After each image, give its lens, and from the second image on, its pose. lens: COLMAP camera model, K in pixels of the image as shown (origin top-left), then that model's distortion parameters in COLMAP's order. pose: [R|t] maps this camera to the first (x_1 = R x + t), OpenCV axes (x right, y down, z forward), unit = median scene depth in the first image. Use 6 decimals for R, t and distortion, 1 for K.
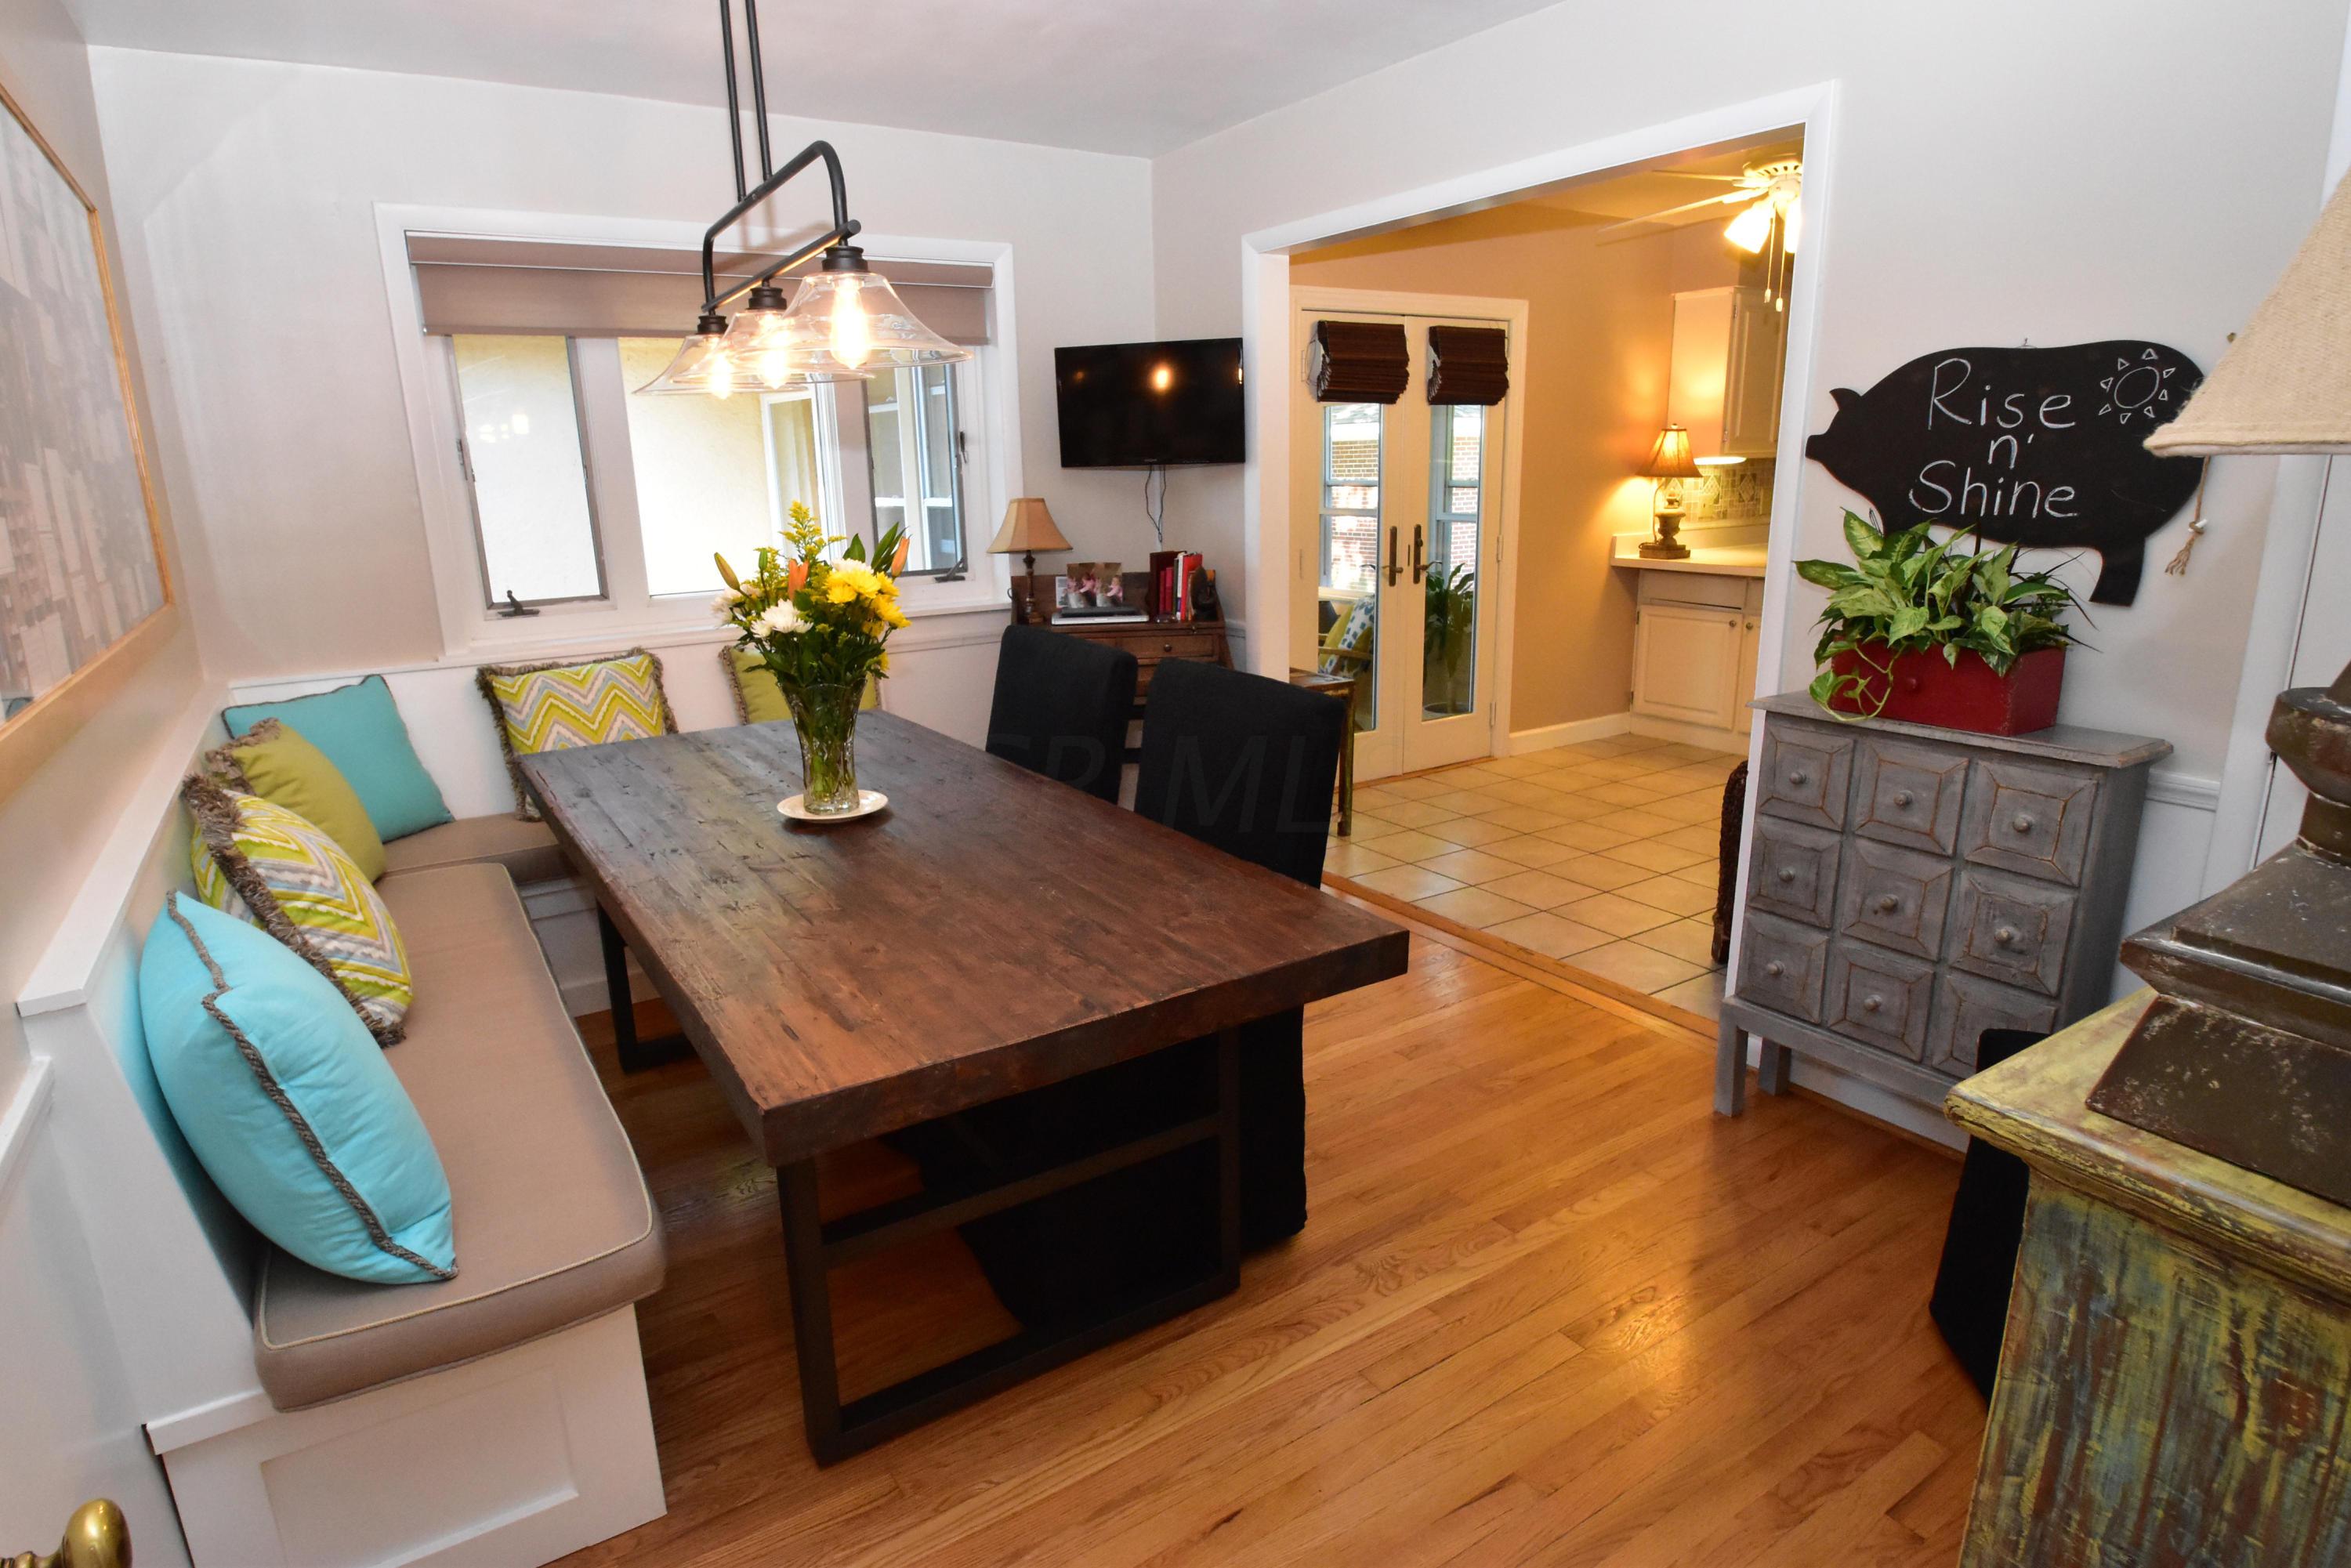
lens RADIAL K [[1268.3, 0, 1170.2], [0, 1268.3, 775.2], [0, 0, 1]] dist [-0.008250, -0.000315]
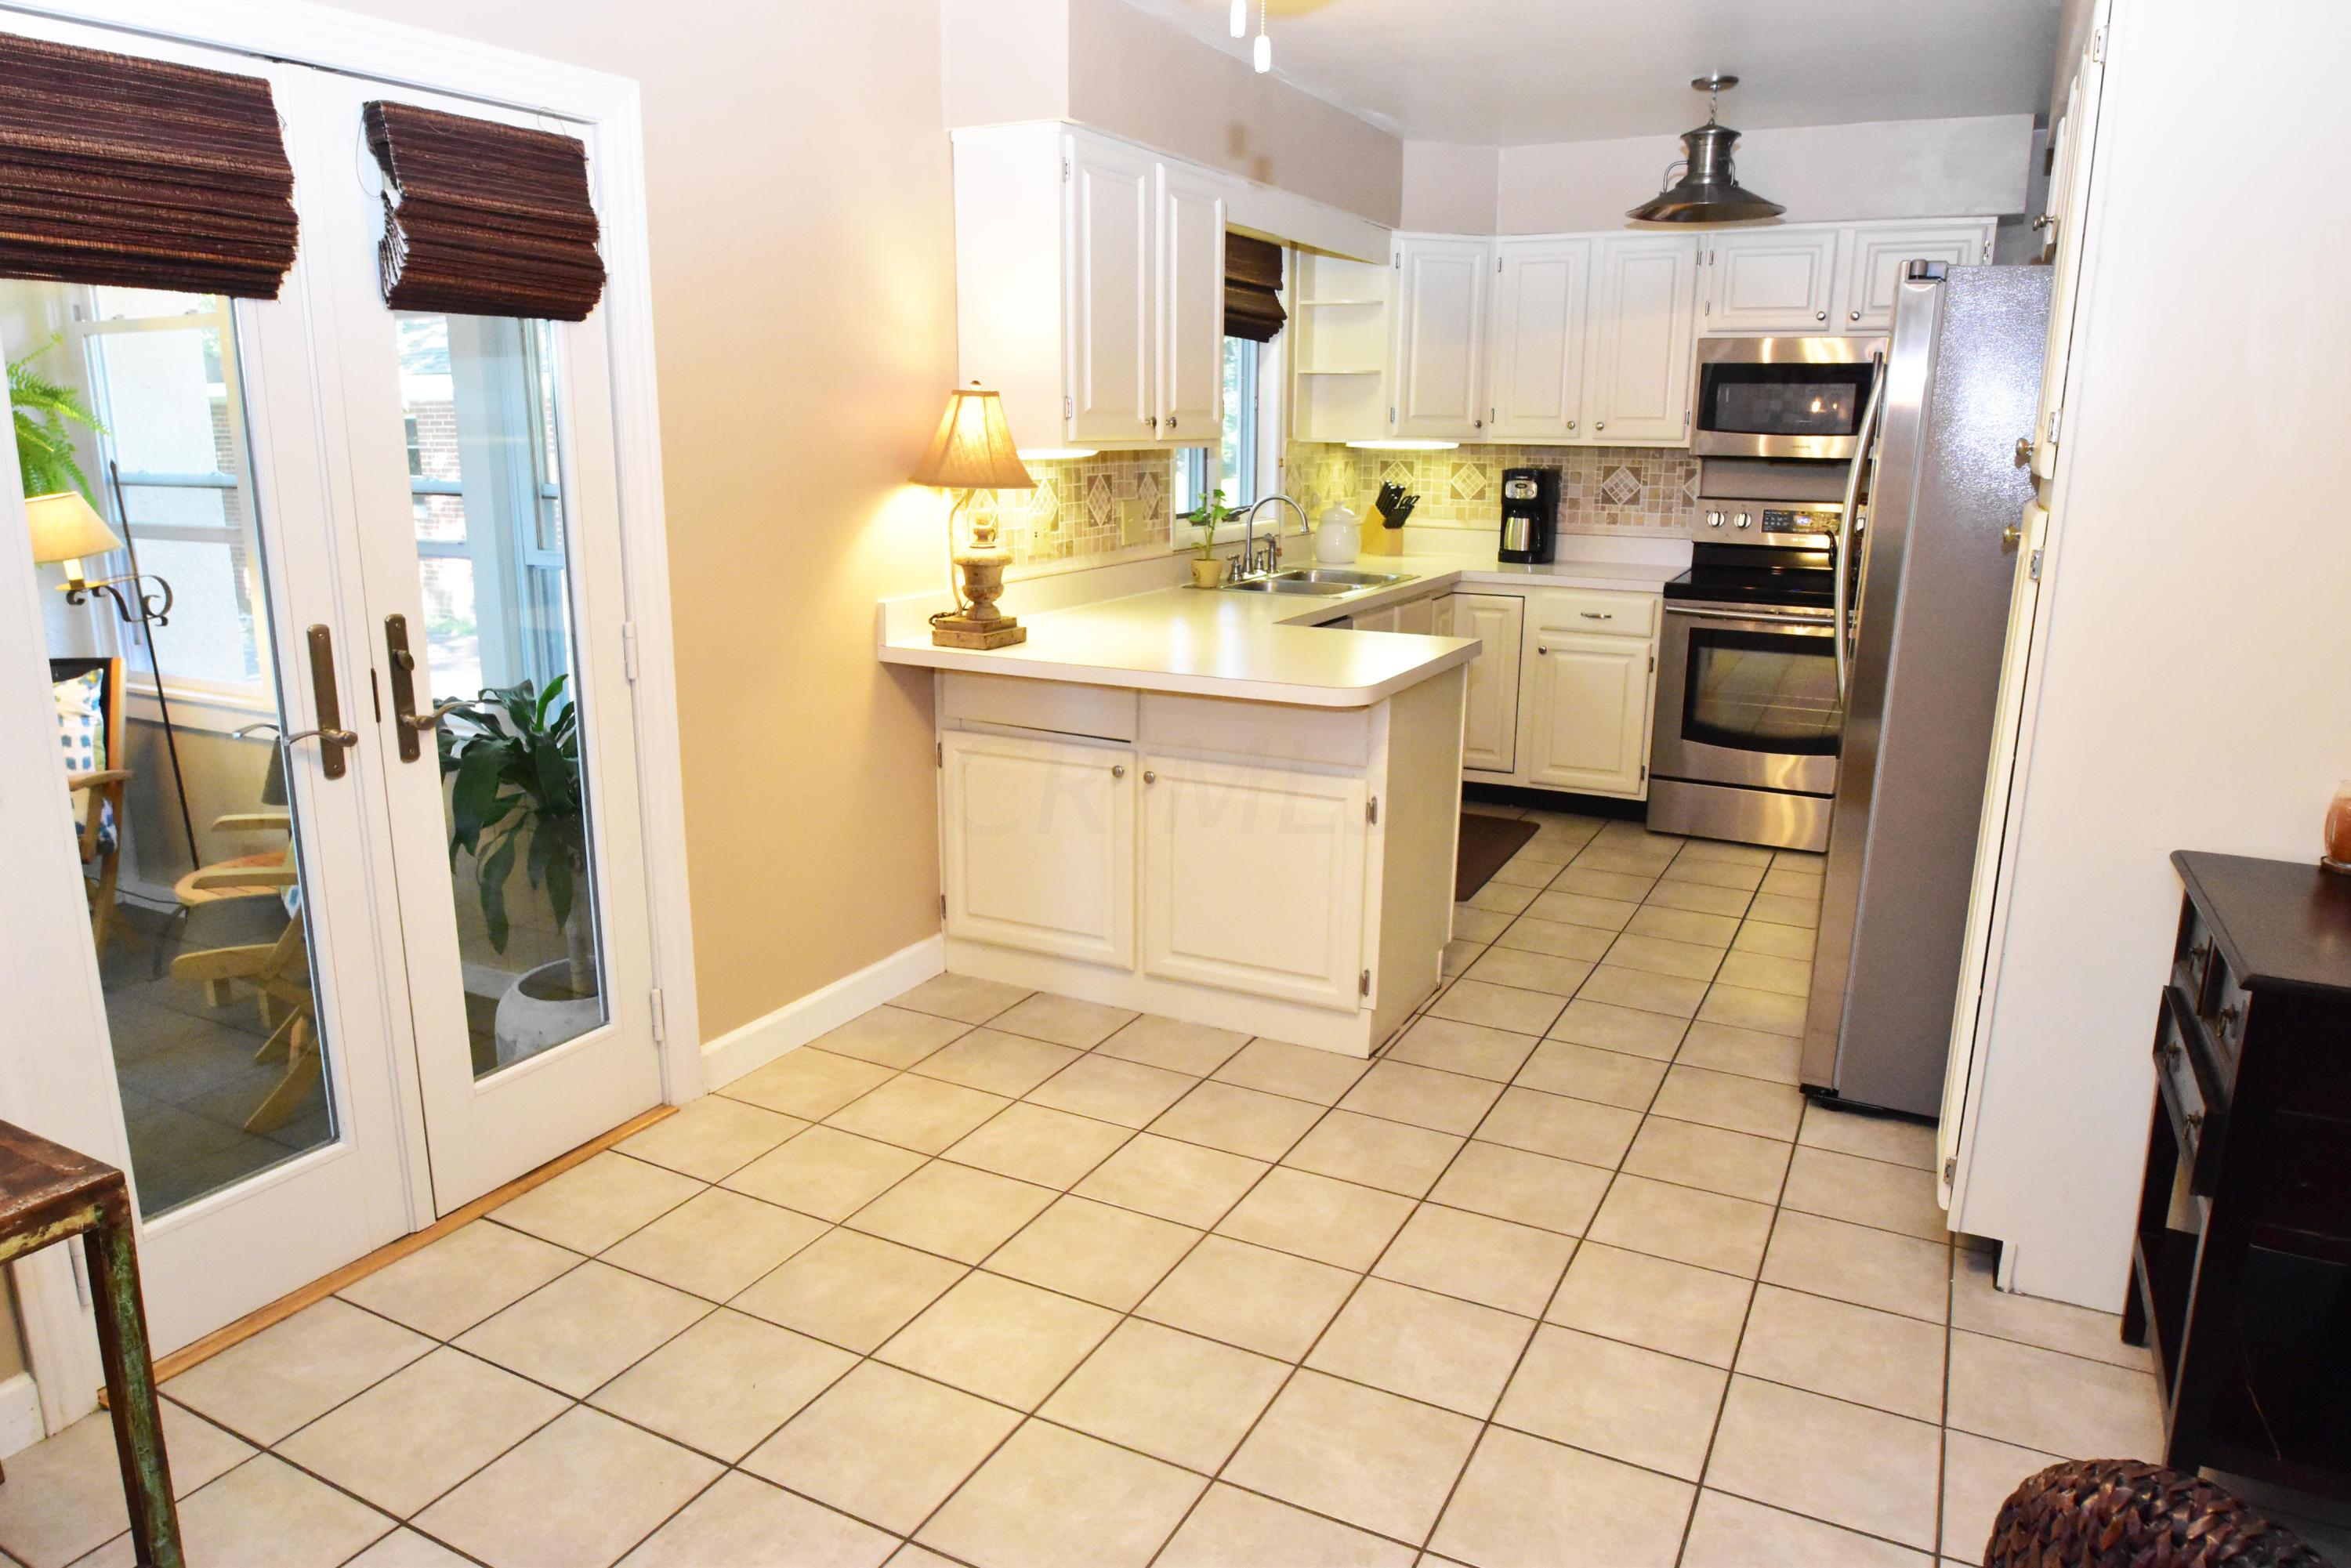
lens RADIAL K [[1582.3, 0, 1167.7], [0, 1582.3, 786.8], [0, 0, 1]] dist [-0.013293, 0.003363]
pose [[0.872540, -0.086430, 0.480836, 0.146713], [0.095306, 0.995430, 0.005984, -0.111727], [-0.479156, 0.040605, 0.876790, 0.411903]]
